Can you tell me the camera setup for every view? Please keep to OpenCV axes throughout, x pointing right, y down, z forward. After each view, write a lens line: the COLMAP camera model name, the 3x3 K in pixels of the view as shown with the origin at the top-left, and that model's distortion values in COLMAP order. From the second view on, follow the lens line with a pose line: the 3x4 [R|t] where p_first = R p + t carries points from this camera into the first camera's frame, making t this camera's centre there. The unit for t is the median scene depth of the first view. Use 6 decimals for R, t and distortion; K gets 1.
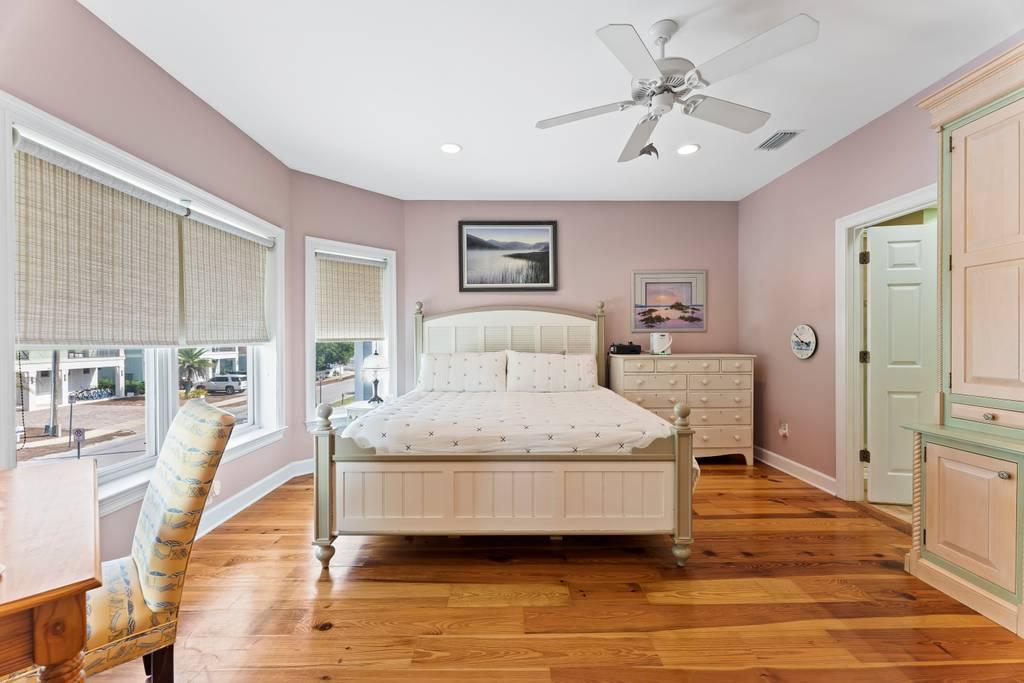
lens RADIAL K [[411.3, 0, 512.0], [0, 411.3, 341.5], [0, 0, 1]] dist [0.000911, 0.000228]
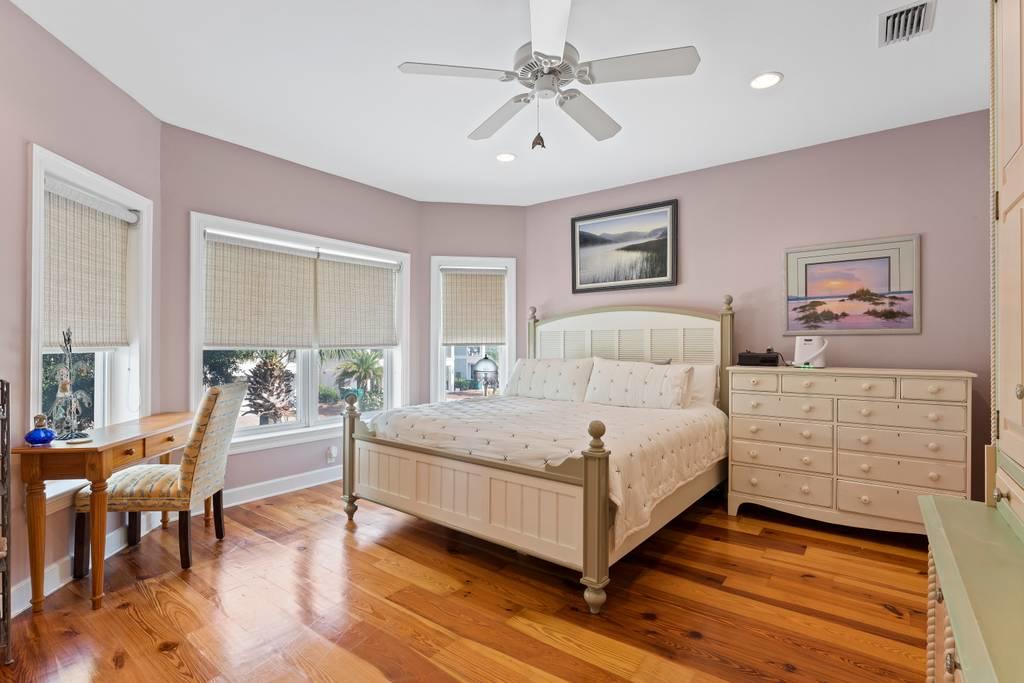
lens RADIAL K [[481.7, 0, 512.0], [0, 481.7, 341.5], [0, 0, 1]] dist [-0.002815, -0.000240]
pose [[0.788200, 0.000158, -0.615419, 0.449469], [-0.006493, 0.999946, -0.008059, -0.002437], [0.615385, 0.010348, 0.788159, 0.055245]]
